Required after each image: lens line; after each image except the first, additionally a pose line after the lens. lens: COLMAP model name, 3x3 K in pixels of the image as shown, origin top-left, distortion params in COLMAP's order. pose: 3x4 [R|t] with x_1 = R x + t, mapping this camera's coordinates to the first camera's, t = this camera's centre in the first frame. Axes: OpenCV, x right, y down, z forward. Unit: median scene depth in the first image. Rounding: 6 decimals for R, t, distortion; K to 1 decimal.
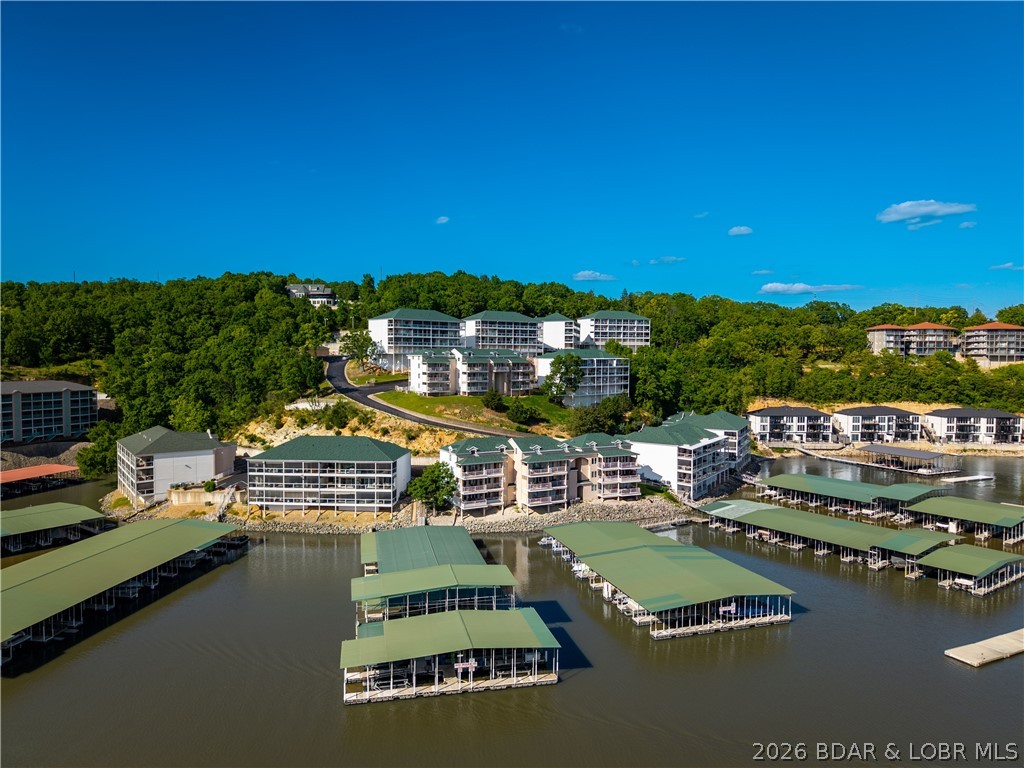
lens RADIAL K [[679.3, 0, 500.9], [0, 679.3, 385.1], [0, 0, 1]] dist [0.072922, -0.062388]
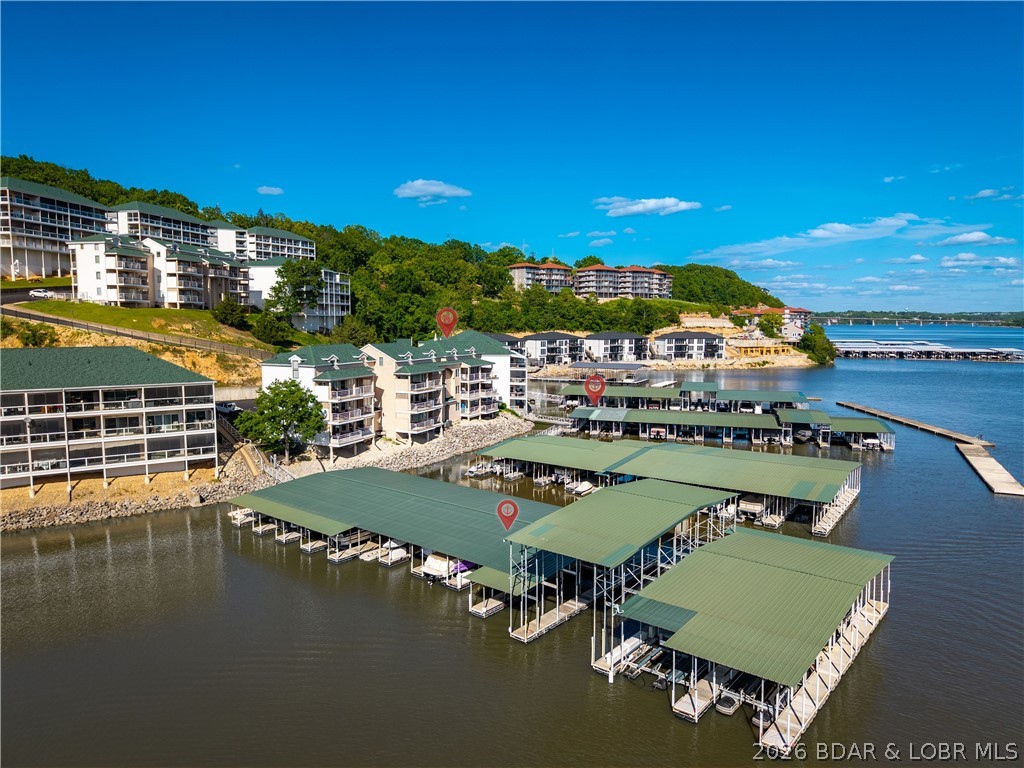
lens RADIAL K [[687.0, 0, 510.1], [0, 687.0, 385.4], [0, 0, 1]] dist [0.013097, -0.011445]
pose [[0.777713, -0.058677, 0.625874, -0.286682], [0.026320, 0.997800, 0.060841, 0.074468], [-0.628068, -0.030844, 0.777547, 0.325515]]
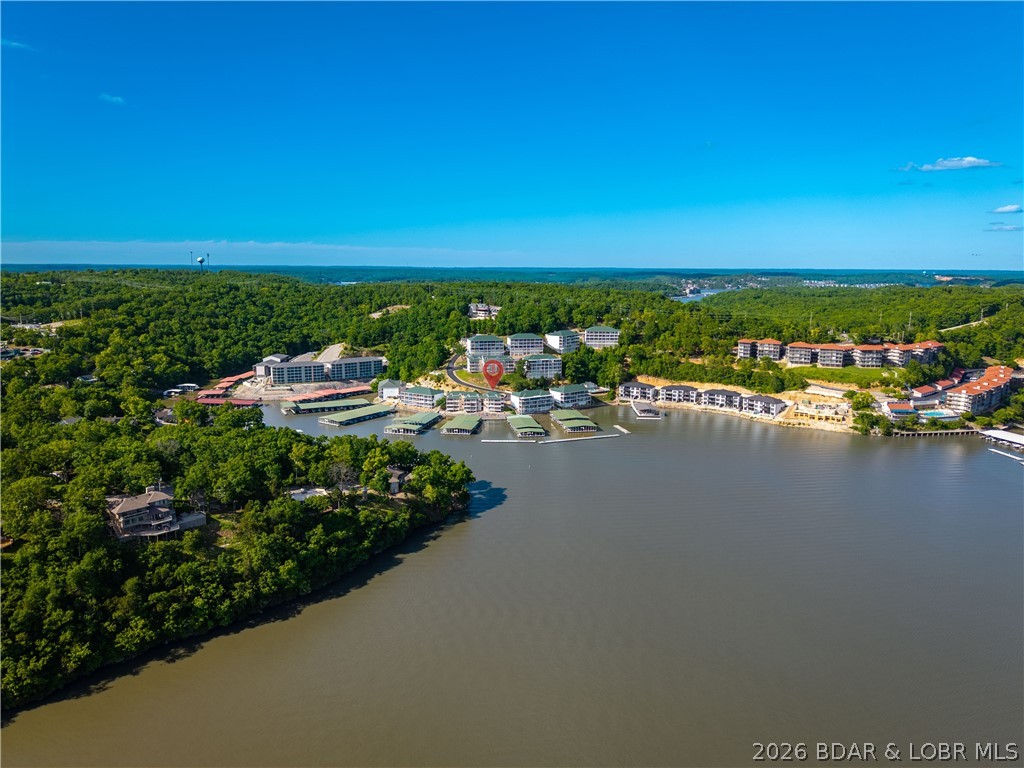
lens RADIAL K [[704.1, 0, 512.0], [0, 704.1, 384.0], [0, 0, 1]] dist [0.004514, 0.002620]
pose [[0.902266, 0.076469, -0.424345, 1.641810], [-0.023813, 0.991484, 0.128036, -0.400669], [0.430522, -0.105418, 0.896403, -1.997243]]
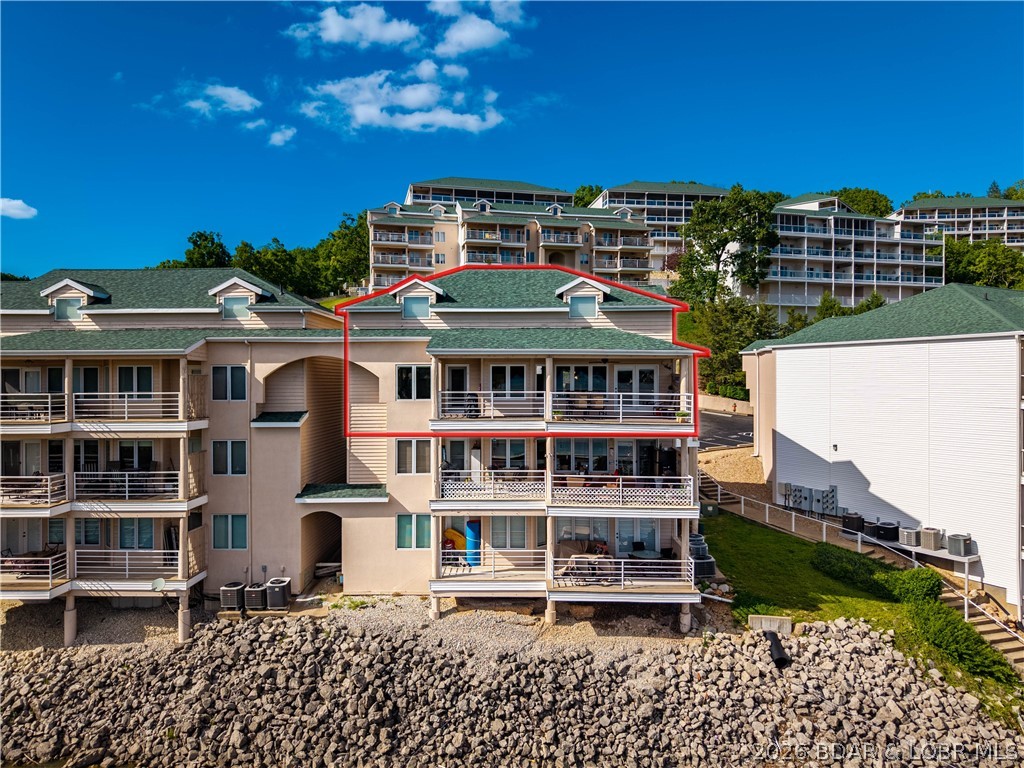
lens RADIAL K [[687.0, 0, 510.1], [0, 687.0, 385.4], [0, 0, 1]] dist [0.013097, -0.011445]
pose [[0.882973, -0.004566, -0.469401, 0.227970], [-0.015529, 0.999121, -0.038929, 0.110688], [0.469167, 0.041663, 0.882126, 0.792187]]
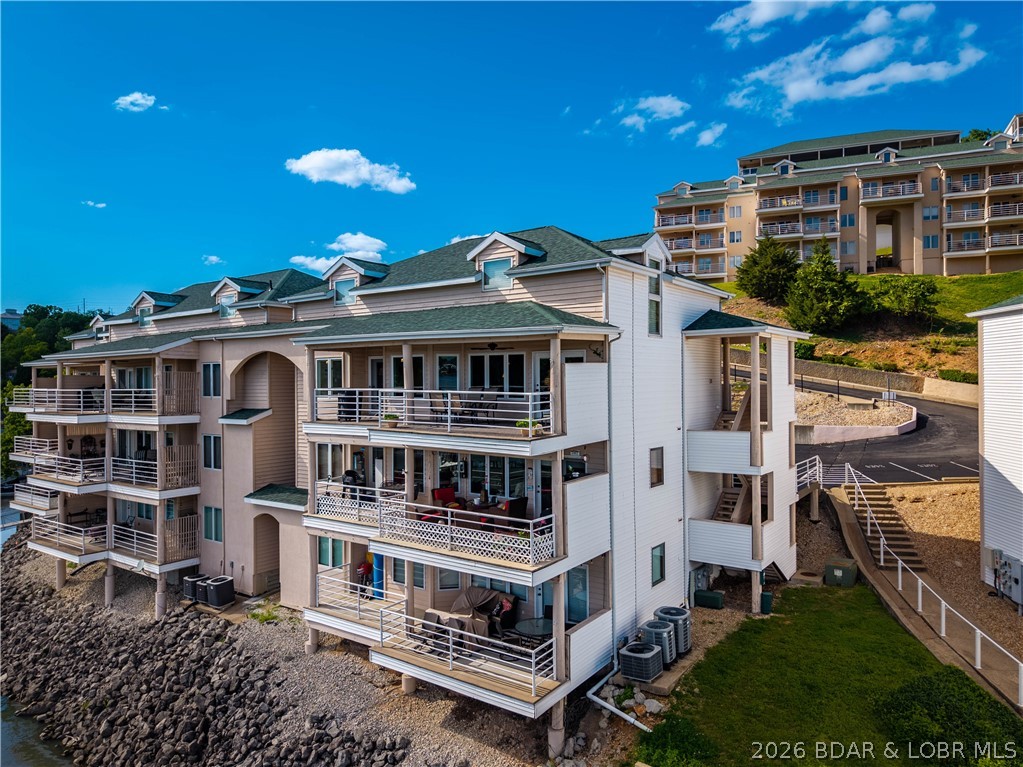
lens RADIAL K [[703.4, 0, 511.5], [0, 703.4, 383.5], [0, 0, 1]] dist [0.004514, 0.002620]
pose [[0.450785, -0.006889, -0.892606, 0.280781], [-0.036726, 0.998980, -0.026257, 0.107509], [0.891877, 0.044618, 0.450072, 0.896394]]
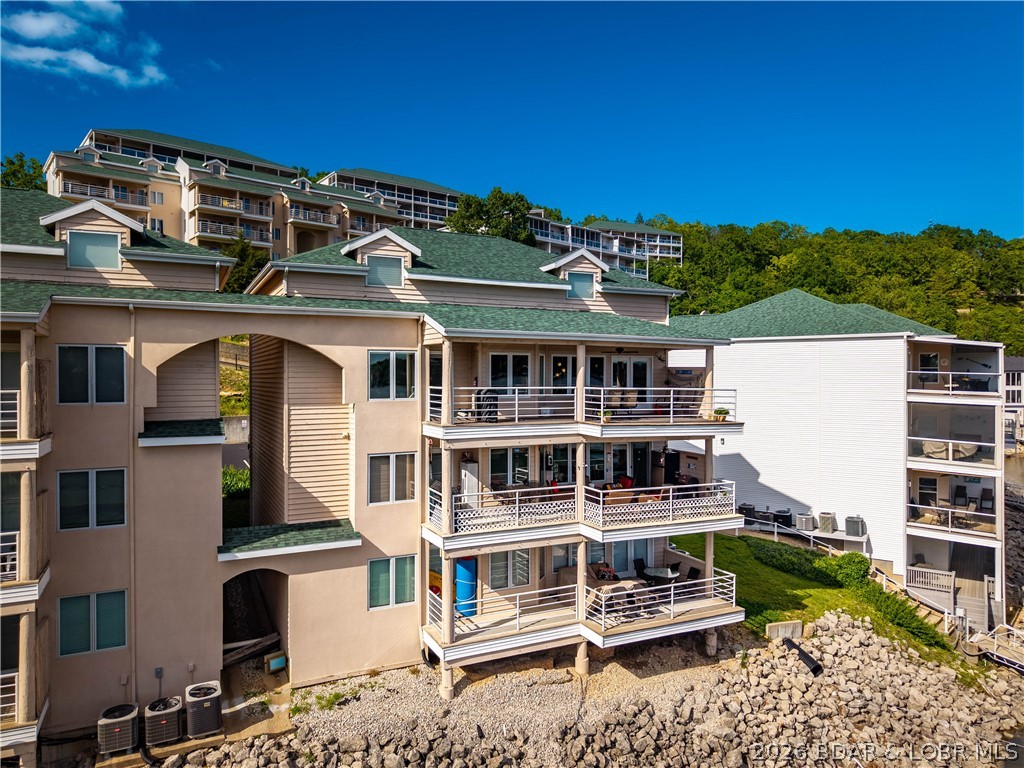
lens RADIAL K [[687.0, 0, 510.1], [0, 687.0, 385.4], [0, 0, 1]] dist [0.013097, -0.011445]
pose [[0.999936, -0.004923, -0.010205, 0.149992], [0.004527, 0.999248, -0.038517, 0.110388], [0.010387, 0.038468, 0.999206, 0.808444]]
